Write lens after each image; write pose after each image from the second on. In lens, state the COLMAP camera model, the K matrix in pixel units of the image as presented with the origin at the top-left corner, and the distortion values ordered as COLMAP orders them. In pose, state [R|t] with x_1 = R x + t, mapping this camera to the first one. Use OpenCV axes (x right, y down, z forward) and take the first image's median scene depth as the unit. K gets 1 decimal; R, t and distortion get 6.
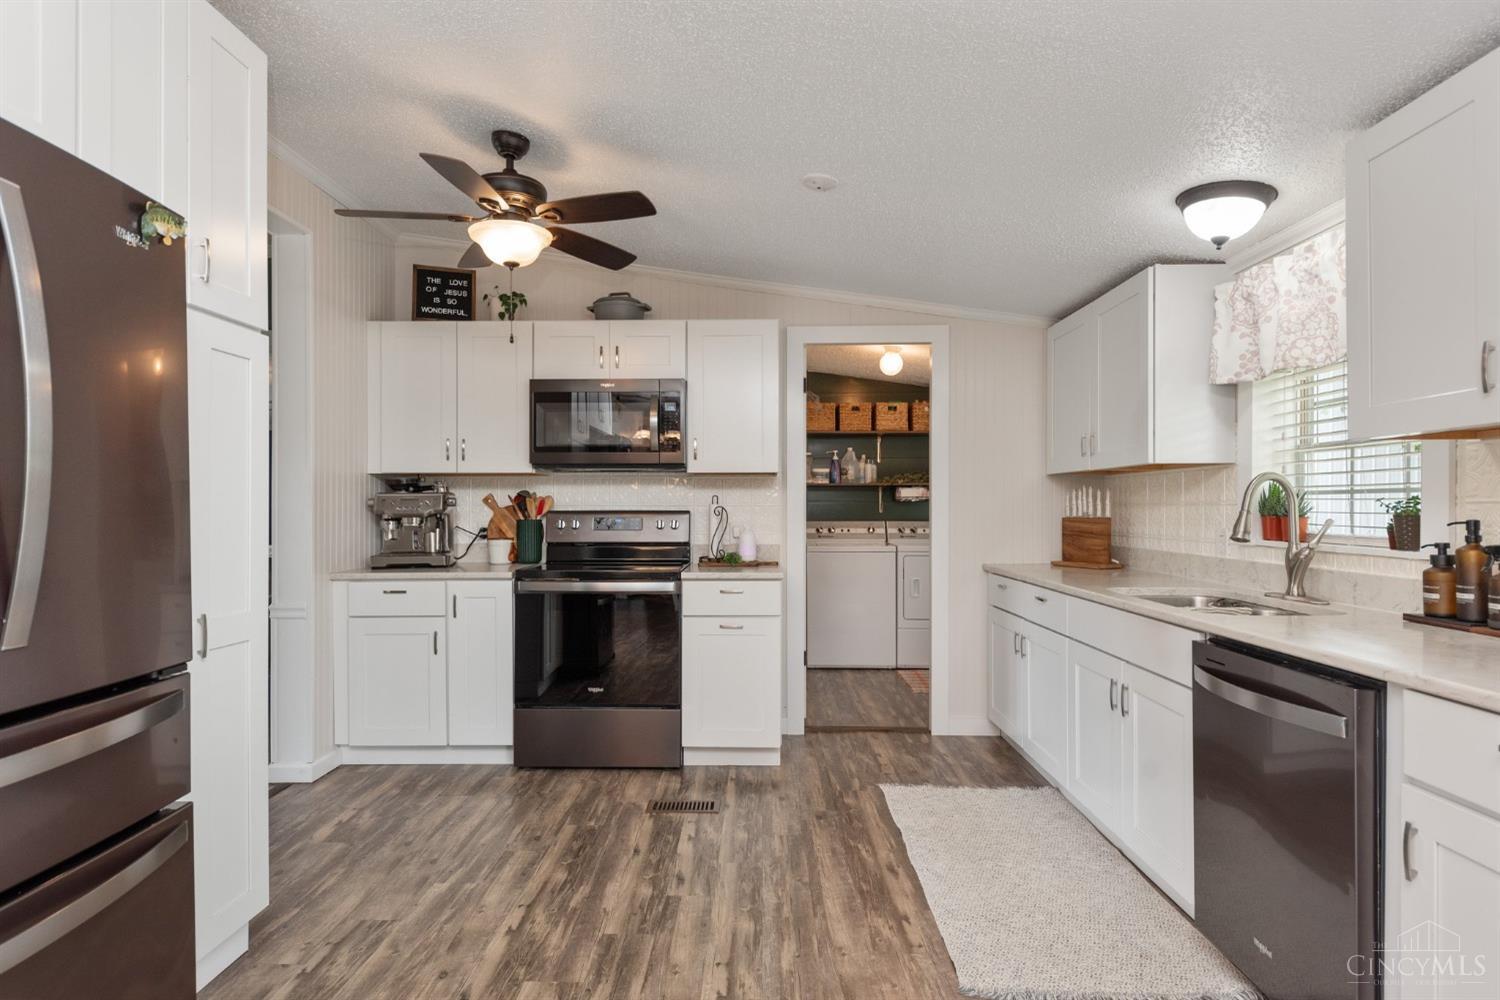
lens RADIAL K [[796.3, 0, 750.1], [0, 796.3, 508.4], [0, 0, 1]] dist [-0.000477, -0.001254]
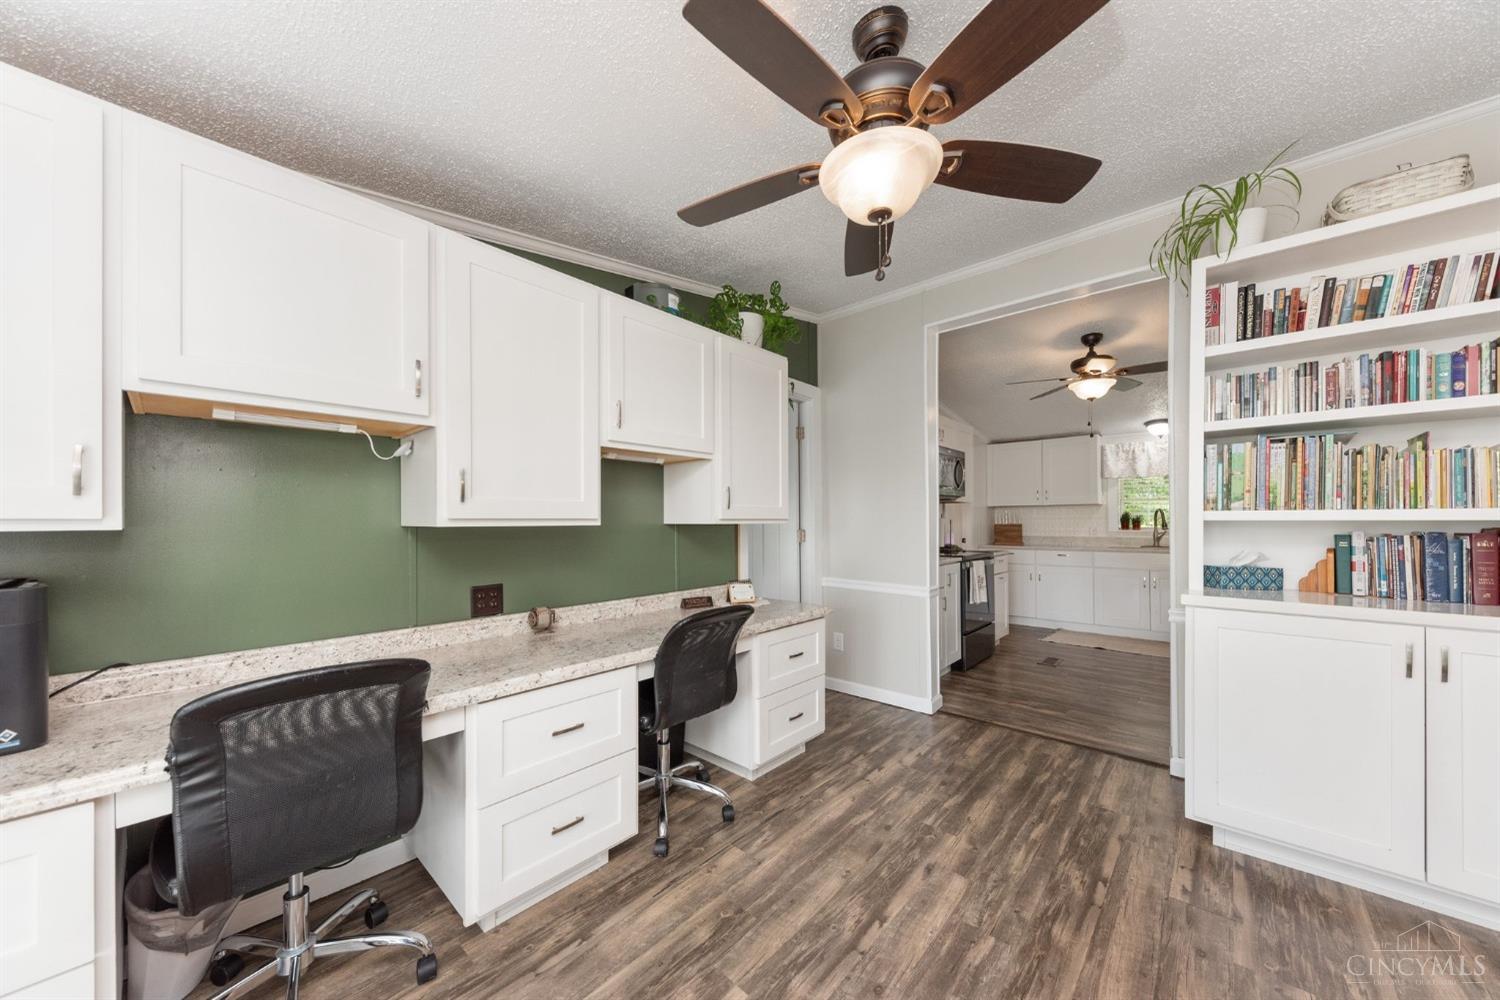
lens RADIAL K [[518.6, 0, 742.3], [0, 518.6, 521.8], [0, 0, 1]] dist [0.002178, -0.001060]
pose [[0.664733, -0.005975, 0.747057, -1.455650], [0.003898, 0.999982, 0.004530, -0.006436], [-0.747071, -0.000100, 0.664744, 0.606609]]
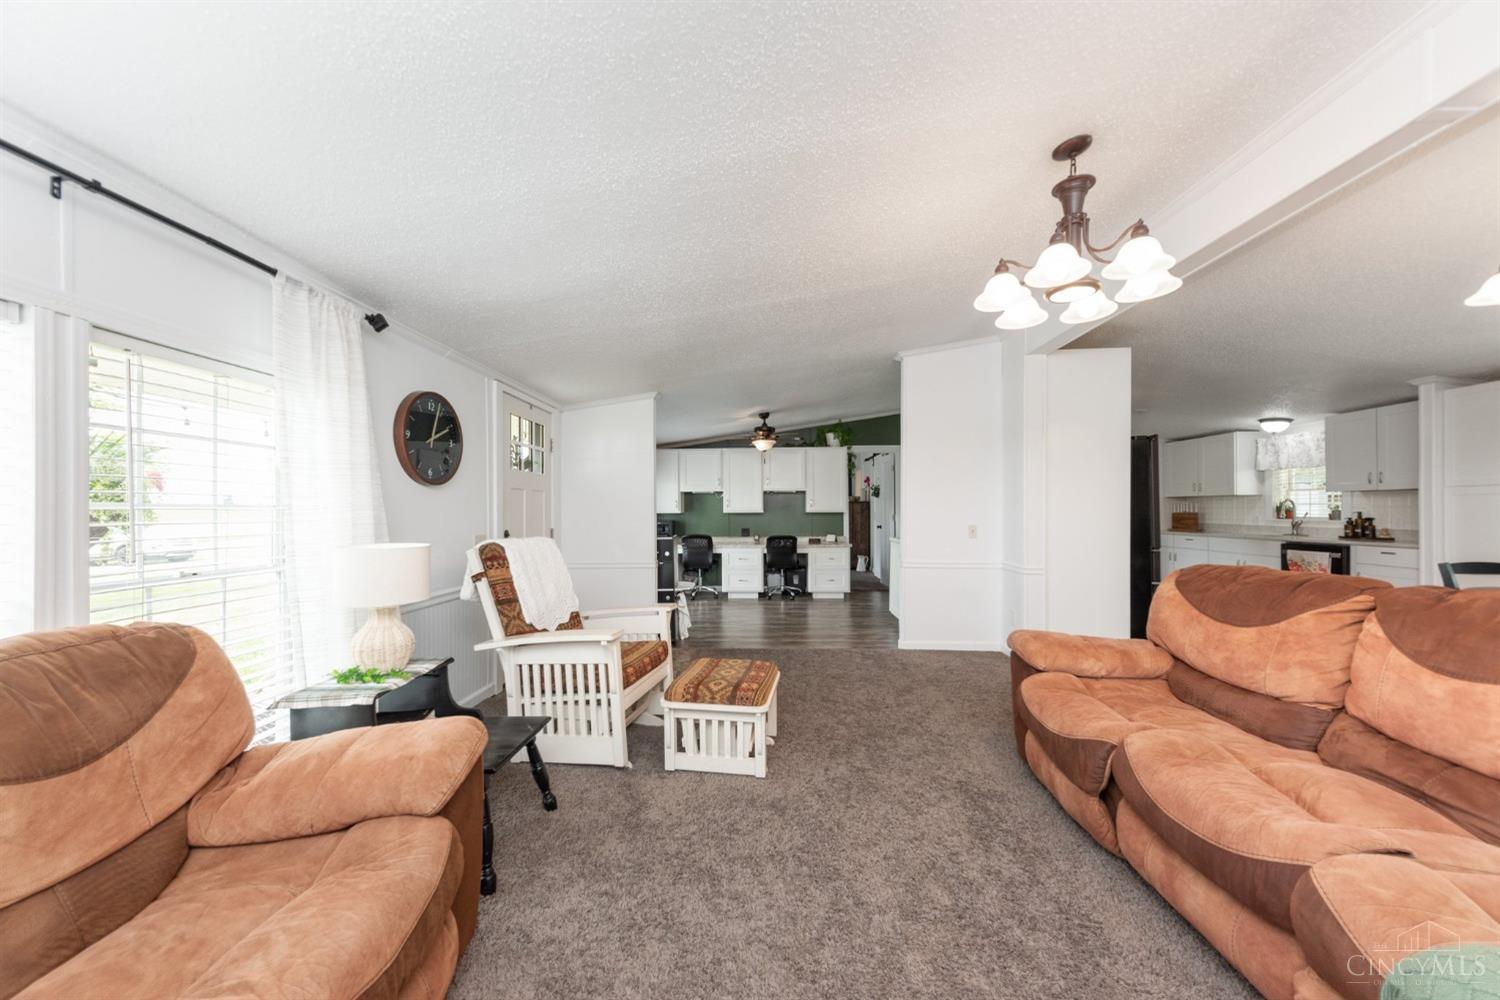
lens RADIAL K [[518.6, 0, 744.8], [0, 518.6, 509.7], [0, 0, 1]] dist [0.002178, -0.001060]
pose [[0.999108, -0.004500, -0.041979, -1.140609], [0.004392, 0.999987, -0.002665, -0.001245], [0.041990, 0.002478, 0.999115, -0.959177]]
